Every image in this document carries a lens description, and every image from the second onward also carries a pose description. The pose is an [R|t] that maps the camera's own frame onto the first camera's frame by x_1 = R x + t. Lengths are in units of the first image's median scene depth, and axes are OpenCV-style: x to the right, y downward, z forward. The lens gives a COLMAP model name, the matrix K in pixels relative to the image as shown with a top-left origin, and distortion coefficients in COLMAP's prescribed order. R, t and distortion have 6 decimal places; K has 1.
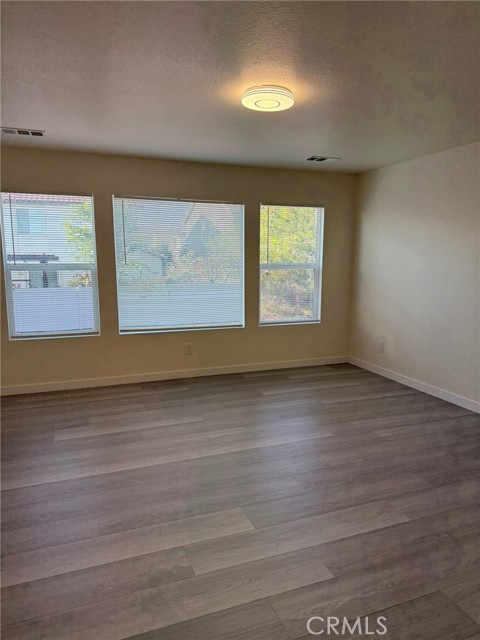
lens RADIAL K [[458.1, 0, 232.5], [0, 458.1, 321.9], [0, 0, 1]] dist [0.143972, -0.312228]
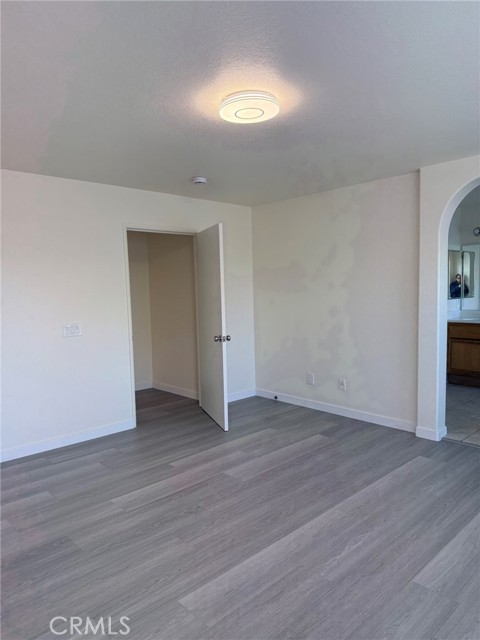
lens RADIAL K [[458.1, 0, 232.5], [0, 458.1, 321.9], [0, 0, 1]] dist [0.143972, -0.312228]
pose [[-0.928208, 0.052615, -0.368322, 0.450720], [-0.034799, 0.973334, 0.226739, -0.287090], [0.370430, 0.223278, -0.901626, 1.875132]]
